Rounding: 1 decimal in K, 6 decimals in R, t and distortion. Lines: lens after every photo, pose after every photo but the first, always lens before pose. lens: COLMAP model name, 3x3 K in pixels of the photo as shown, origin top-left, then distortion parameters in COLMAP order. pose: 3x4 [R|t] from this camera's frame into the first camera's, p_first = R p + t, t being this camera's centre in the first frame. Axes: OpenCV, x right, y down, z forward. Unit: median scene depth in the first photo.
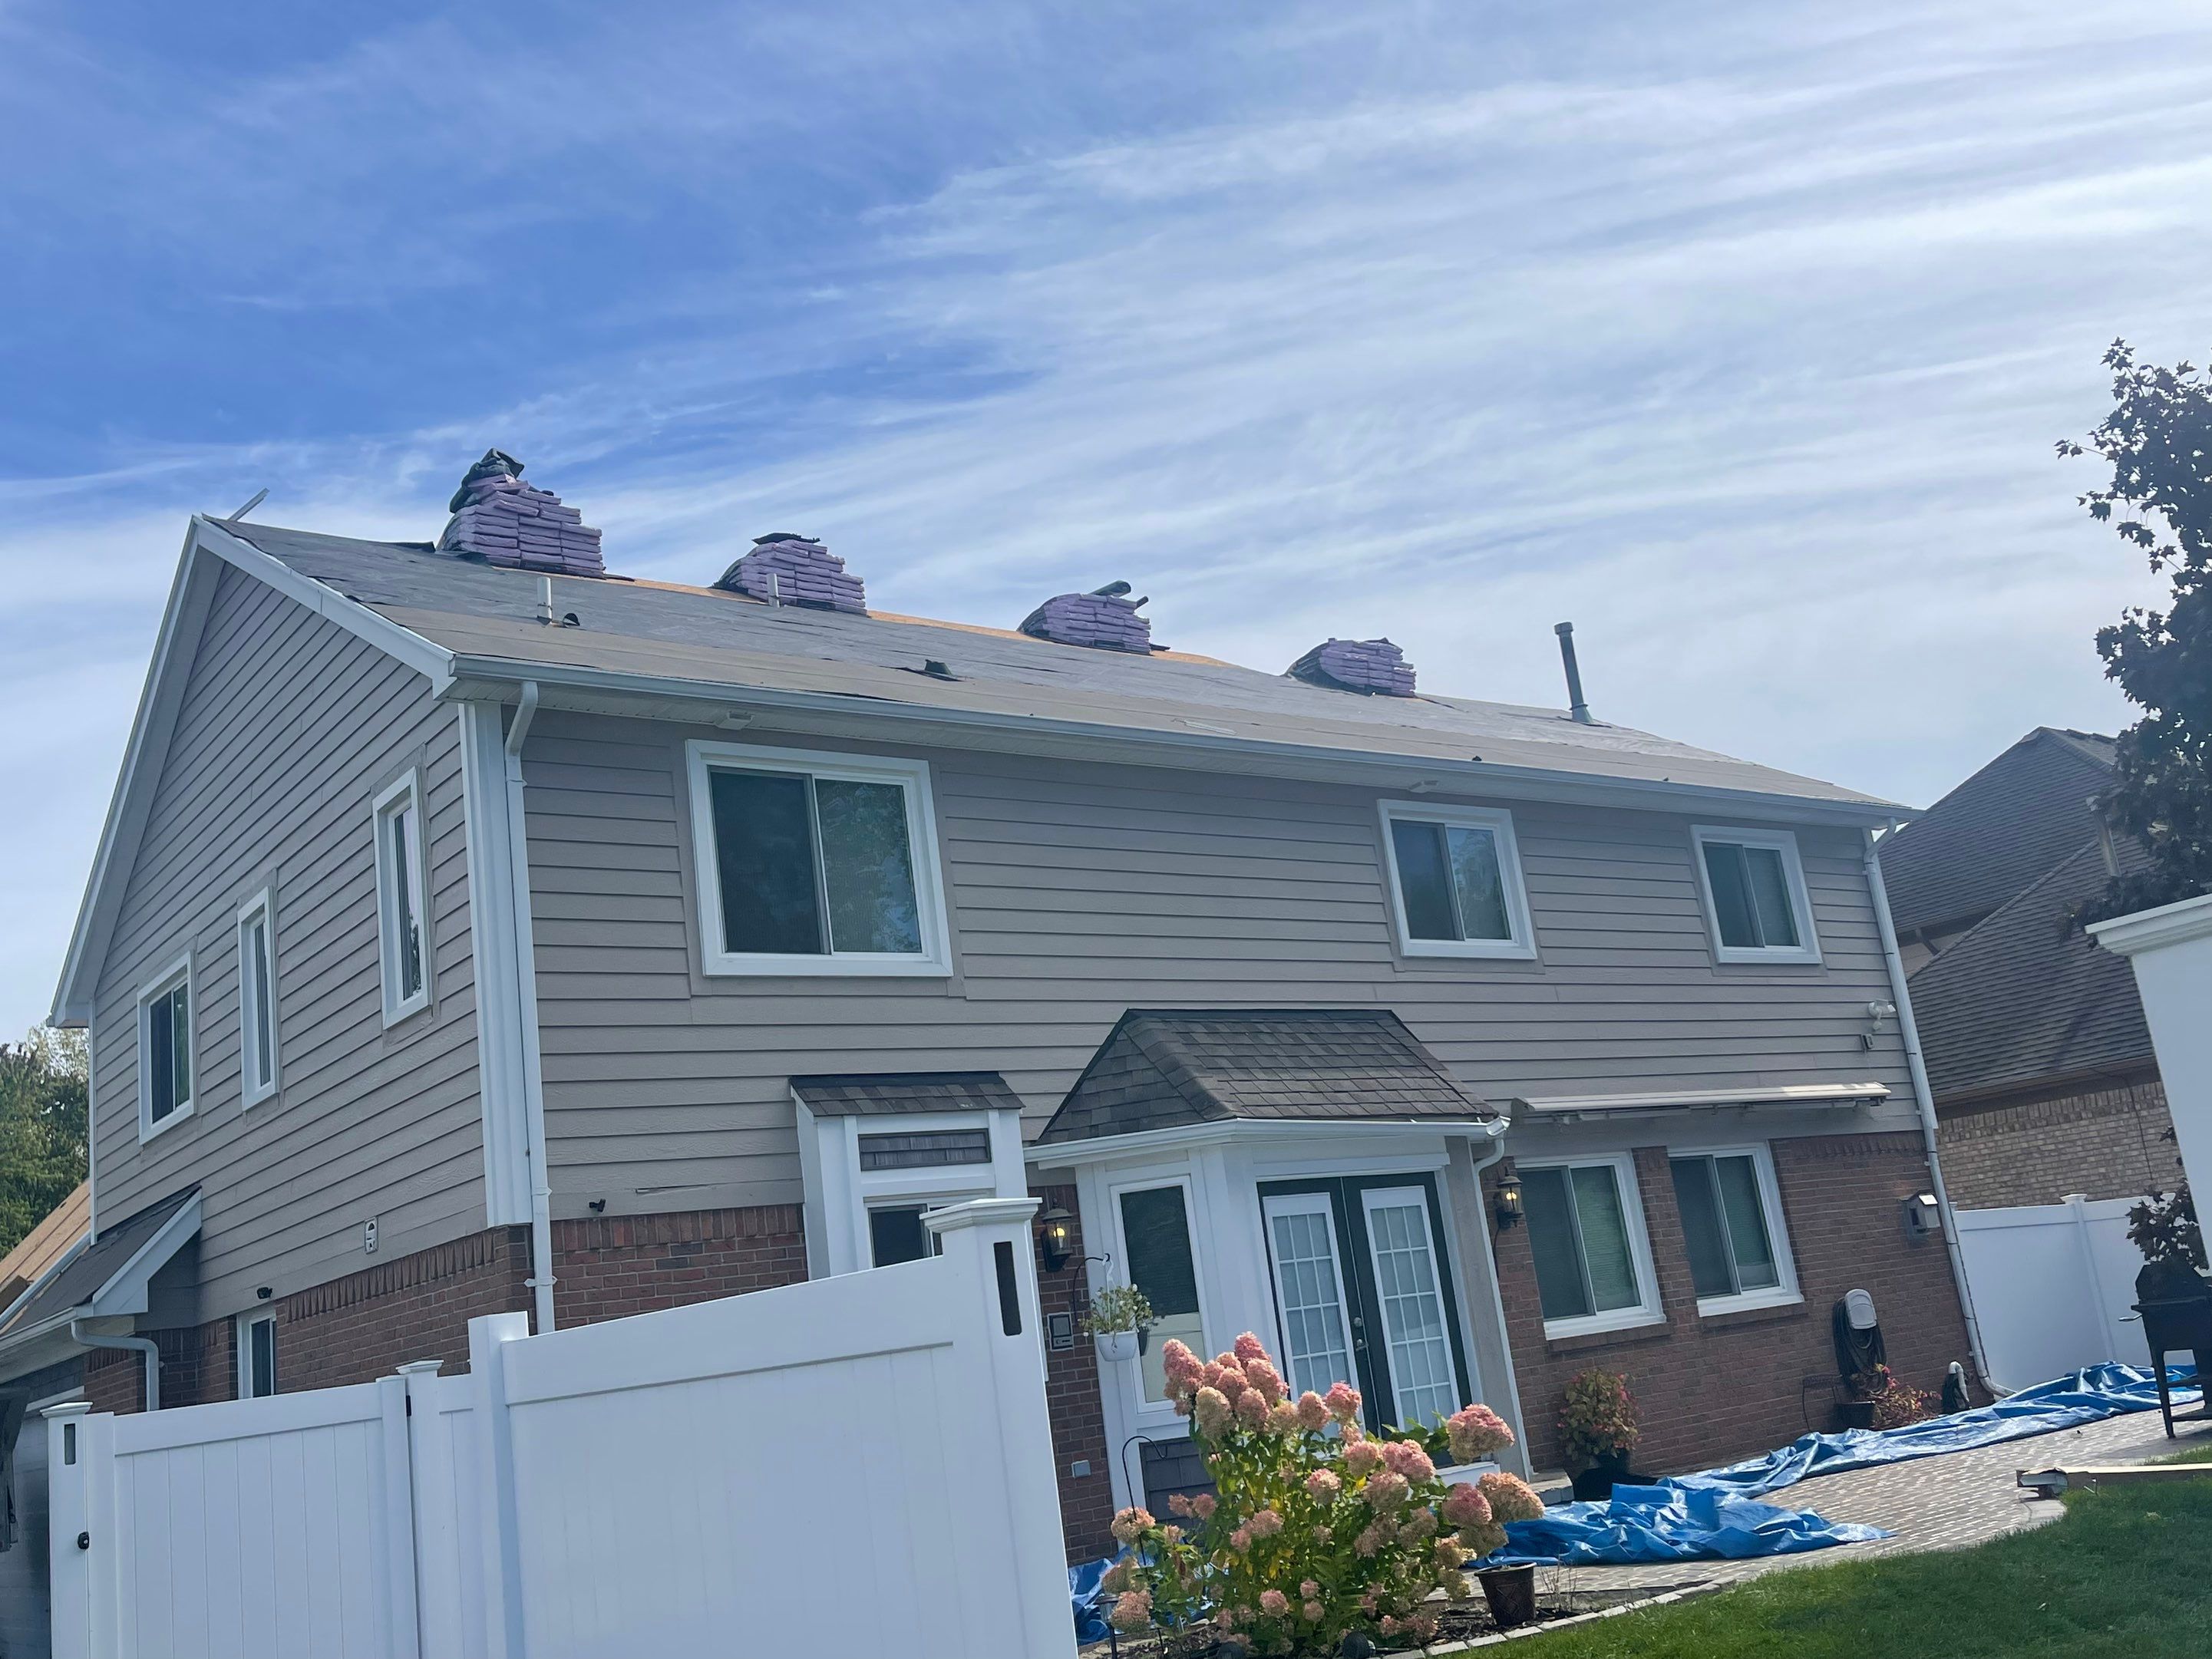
lens RADIAL K [[2049.8, 0, 1103.5], [0, 2049.8, 836.2], [0, 0, 1]] dist [0.021039, 0.000000]
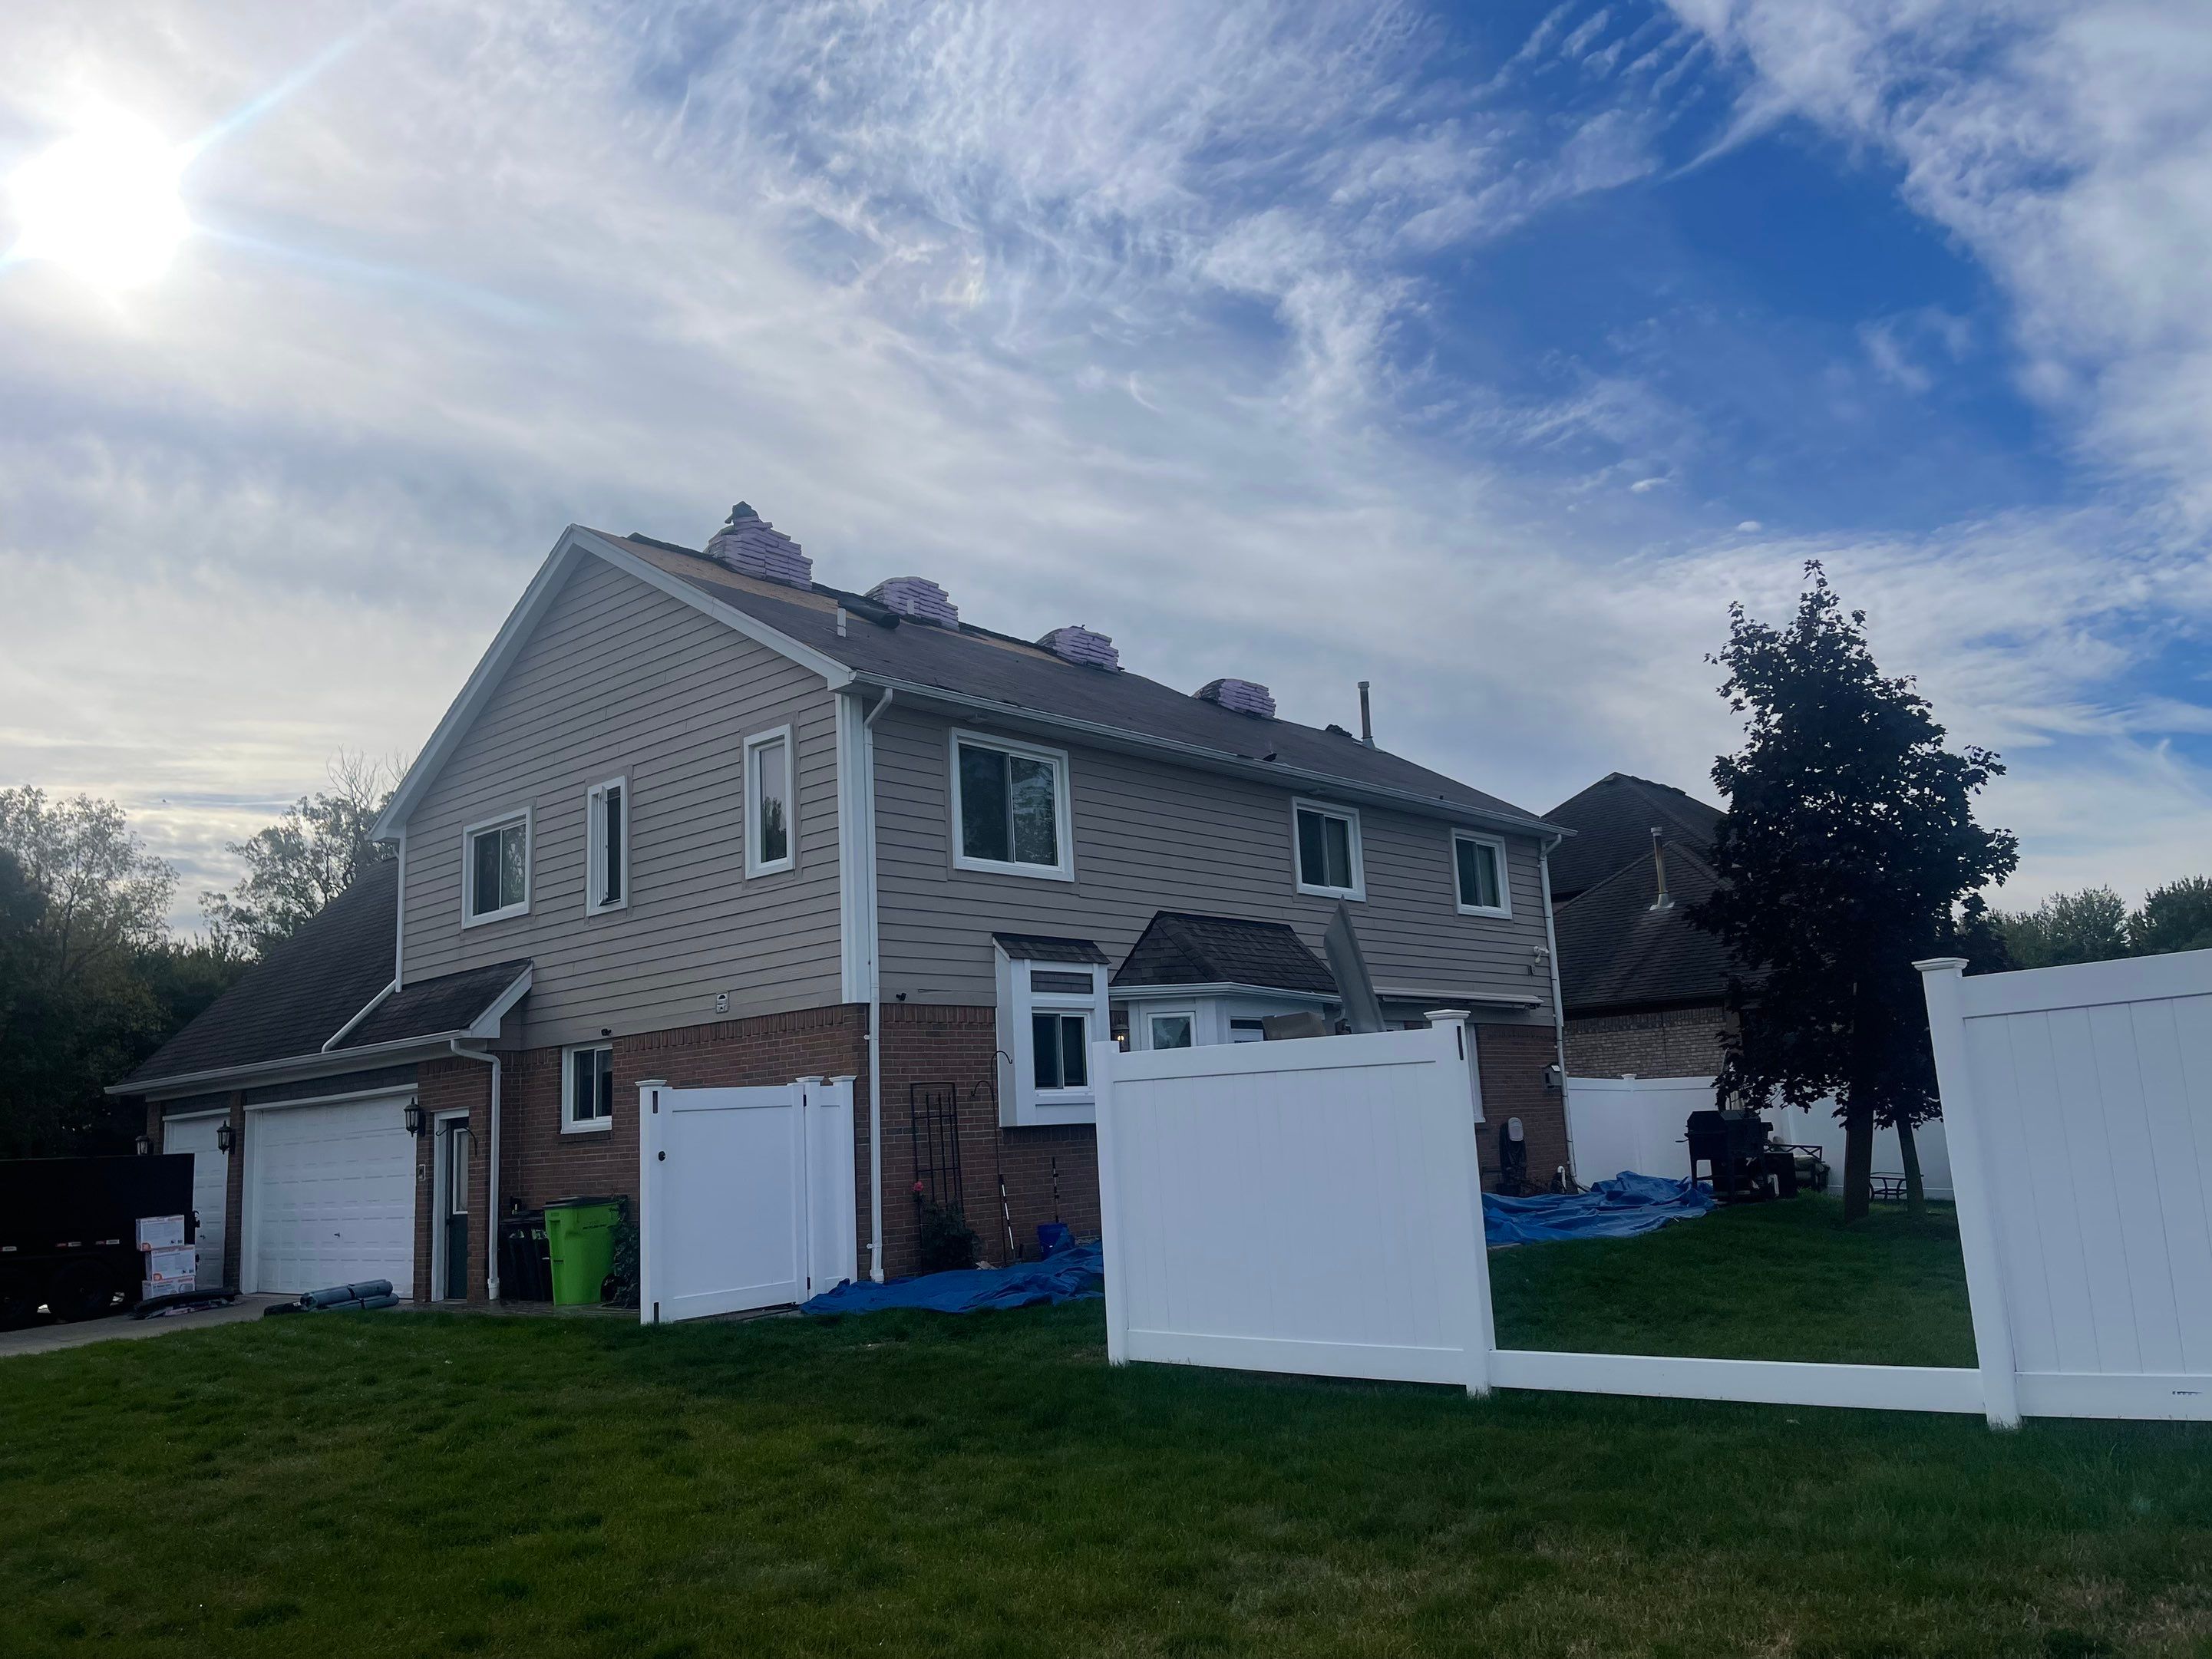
lens RADIAL K [[1620.7, 0, 1109.9], [0, 1620.7, 827.7], [0, 0, 1]] dist [0.034422, -0.008370]
pose [[0.979695, 0.110412, 0.167351, -0.256927], [-0.117593, 0.992493, 0.033597, -0.022275], [-0.162385, -0.052594, 0.985325, -0.291979]]
